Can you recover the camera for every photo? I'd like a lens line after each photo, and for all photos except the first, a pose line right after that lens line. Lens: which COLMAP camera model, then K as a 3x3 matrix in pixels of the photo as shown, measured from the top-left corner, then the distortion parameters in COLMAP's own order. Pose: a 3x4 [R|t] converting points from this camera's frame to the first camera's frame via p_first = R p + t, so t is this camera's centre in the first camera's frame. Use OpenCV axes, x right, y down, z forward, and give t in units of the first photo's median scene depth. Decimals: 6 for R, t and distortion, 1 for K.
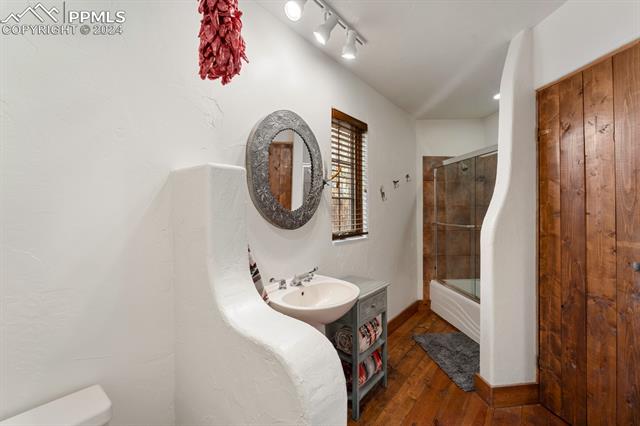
lens RADIAL K [[259.9, 0, 323.1], [0, 259.9, 210.1], [0, 0, 1]] dist [0.003625, -0.002134]
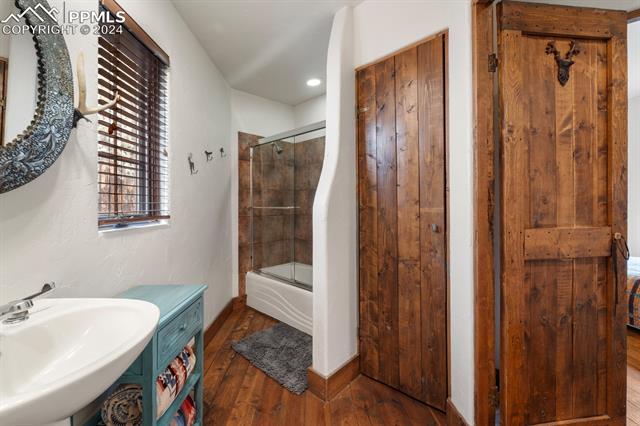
lens RADIAL K [[259.9, 0, 317.0], [0, 259.9, 200.7], [0, 0, 1]] dist [0.003625, -0.002134]
pose [[0.758350, 0.008009, 0.651799, 0.028889], [0.003200, 0.999867, -0.016009, 0.074051], [-0.651840, 0.014226, 0.758223, 0.304455]]
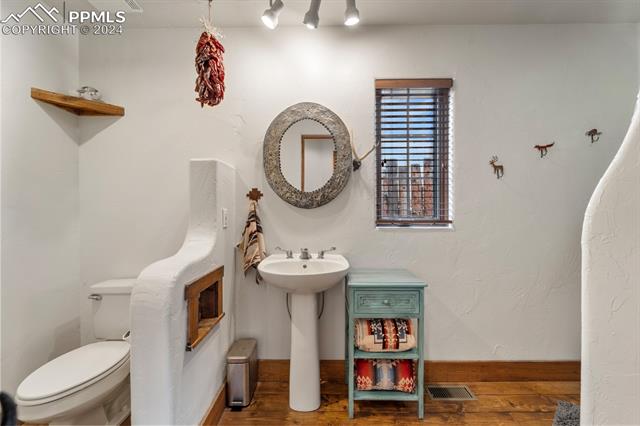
lens RADIAL K [[259.9, 0, 330.2], [0, 259.9, 210.7], [0, 0, 1]] dist [0.003625, -0.002134]
pose [[0.639625, -0.007004, -0.768655, 0.673290], [0.001281, 0.999967, -0.008045, 0.078290], [0.768686, 0.004161, 0.639613, 0.314126]]
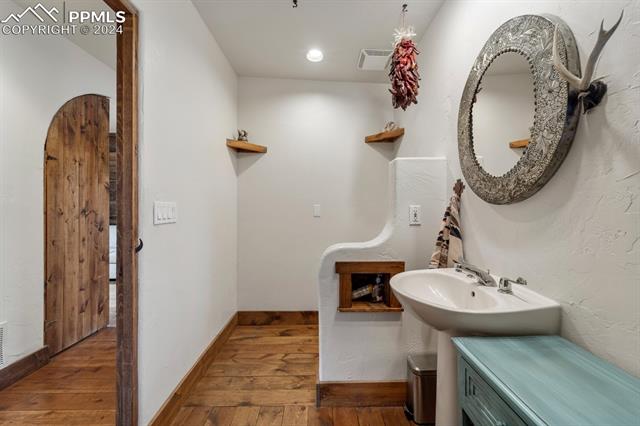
lens RADIAL K [[259.9, 0, 321.9], [0, 259.9, 207.5], [0, 0, 1]] dist [0.003625, -0.002134]
pose [[-0.761425, -0.003491, -0.648244, 0.564771], [-0.006952, 0.999972, 0.002780, 0.071269], [0.648216, 0.006624, -0.761428, 1.038079]]
